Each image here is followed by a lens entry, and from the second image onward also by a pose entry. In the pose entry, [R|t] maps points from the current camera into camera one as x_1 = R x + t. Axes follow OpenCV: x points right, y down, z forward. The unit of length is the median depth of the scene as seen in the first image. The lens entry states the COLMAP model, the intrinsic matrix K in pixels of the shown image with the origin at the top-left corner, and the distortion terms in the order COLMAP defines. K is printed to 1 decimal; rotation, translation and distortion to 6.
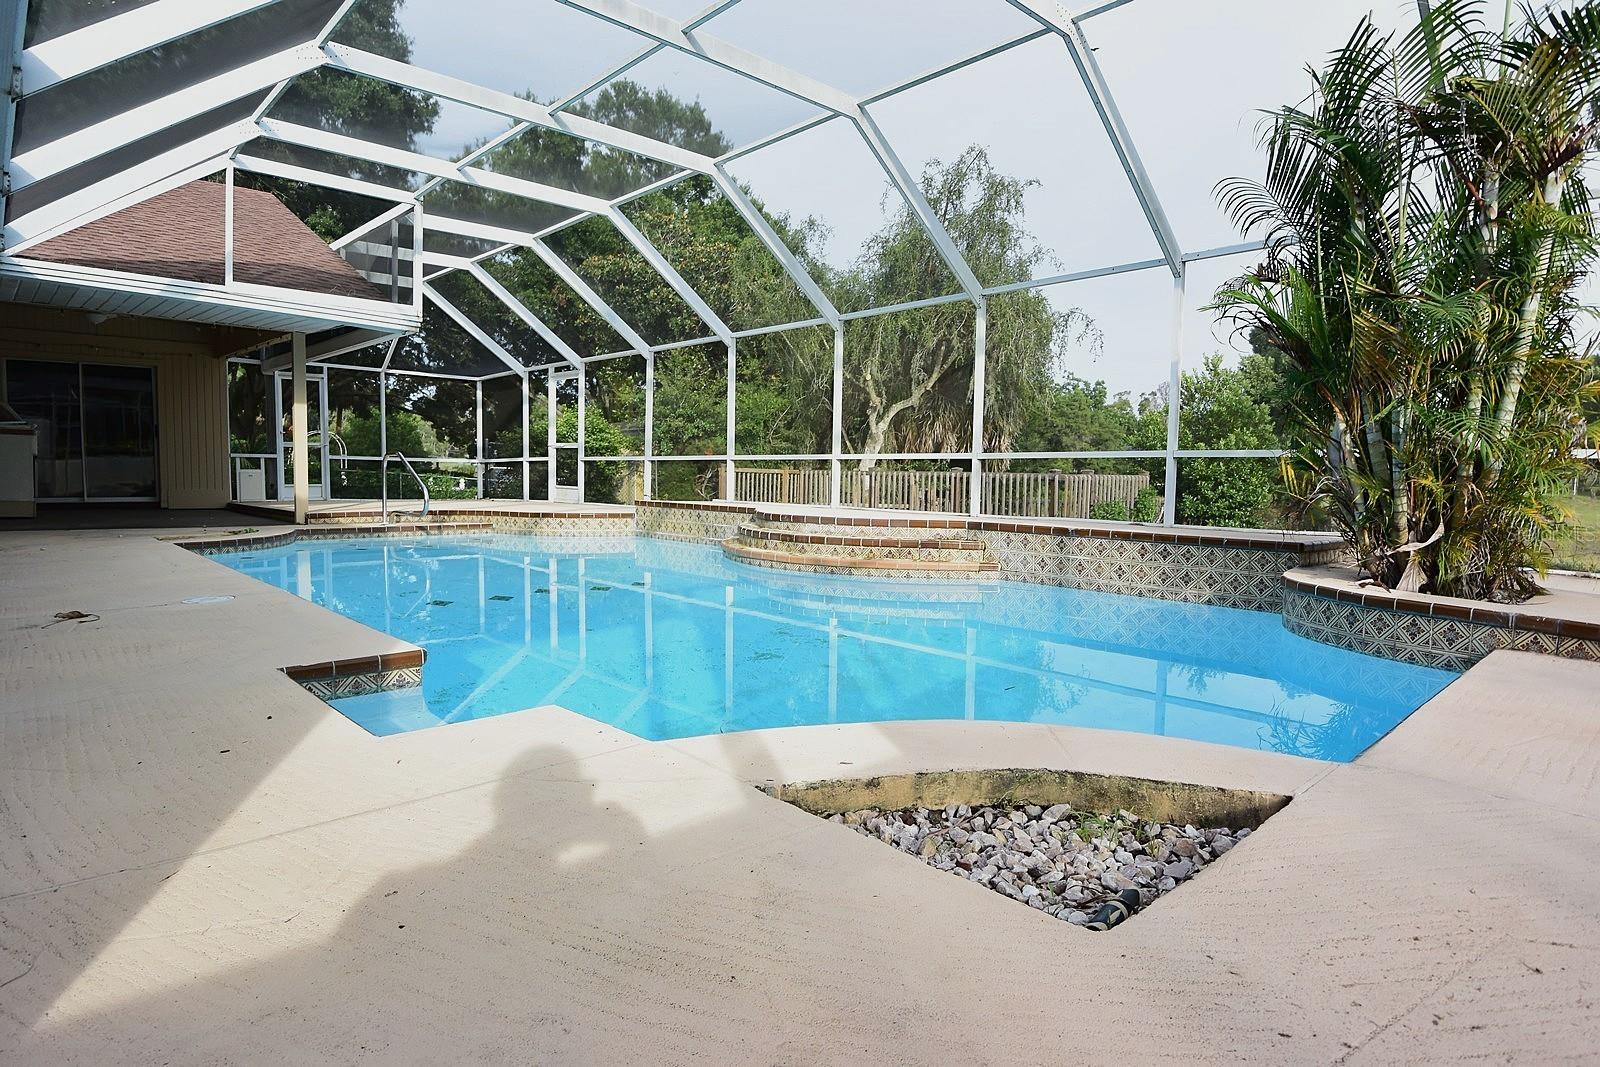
lens RADIAL K [[903.1, 0, 800.0], [0, 903.1, 539.3], [0, 0, 1]] dist [-0.002525, -0.024461]
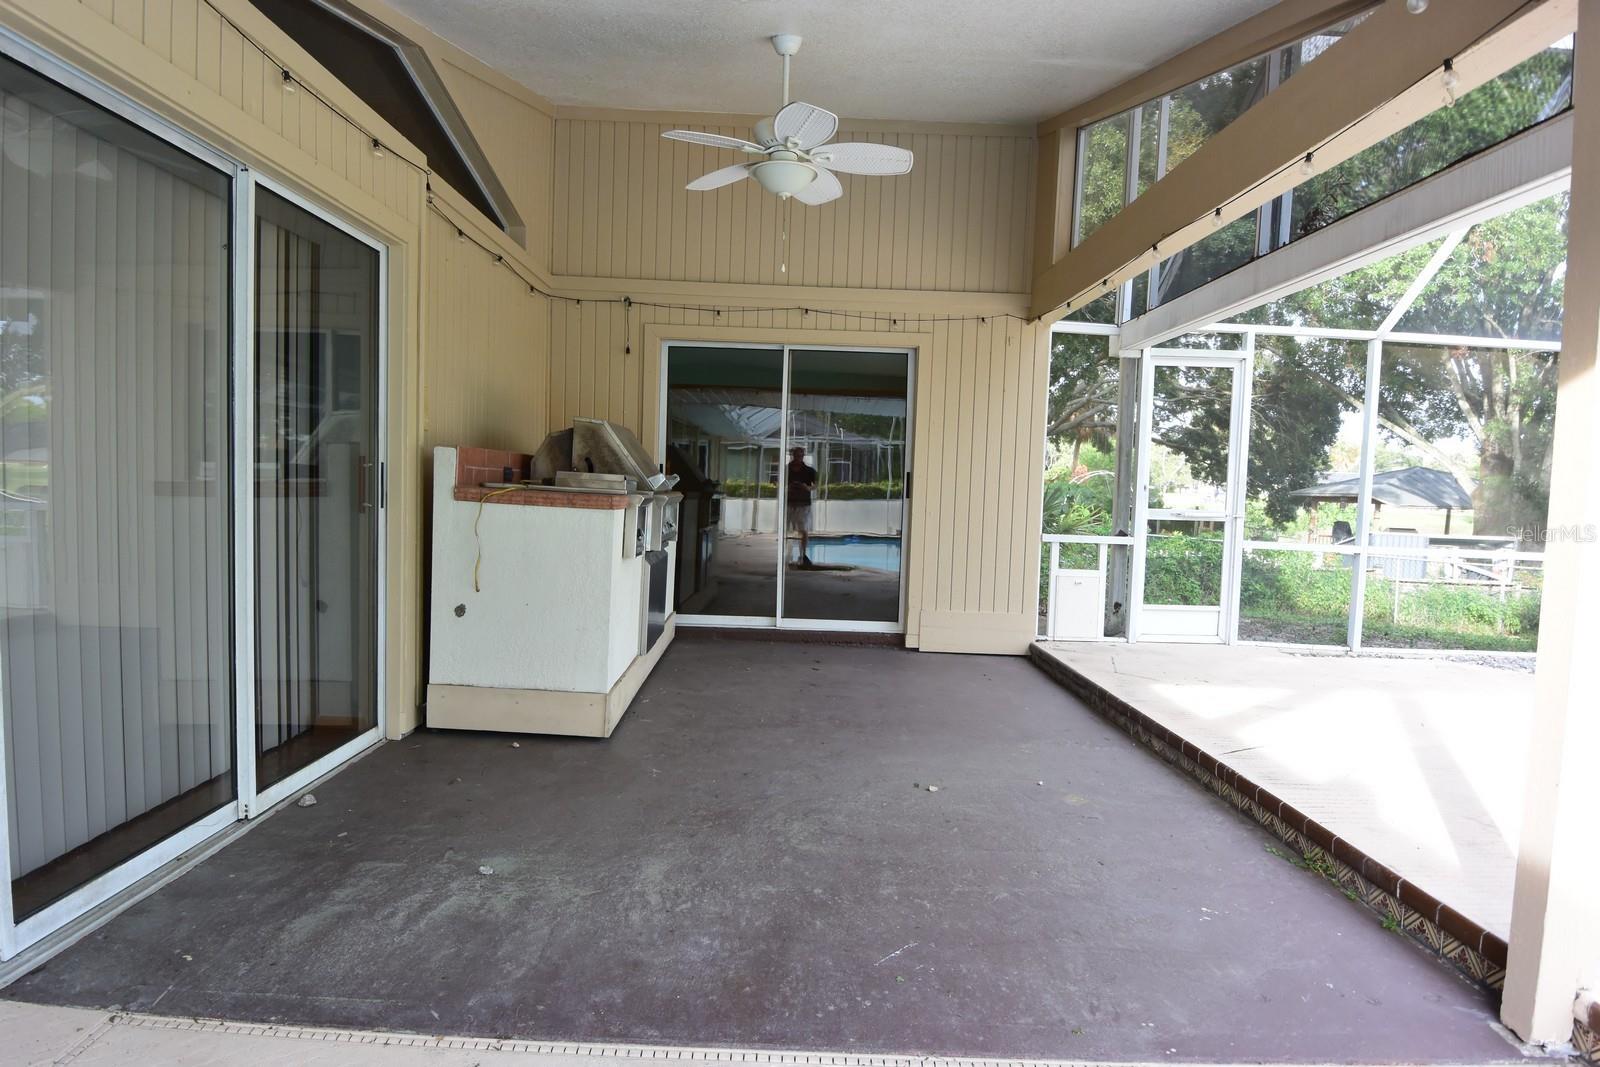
lens RADIAL K [[903.1, 0, 800.0], [0, 903.1, 539.3], [0, 0, 1]] dist [-0.002525, -0.024461]
pose [[0.739362, 0.047699, -0.671616, -0.407604], [-0.071275, 0.997428, -0.007625, -0.078687], [0.669525, 0.053507, 0.740860, 0.566190]]
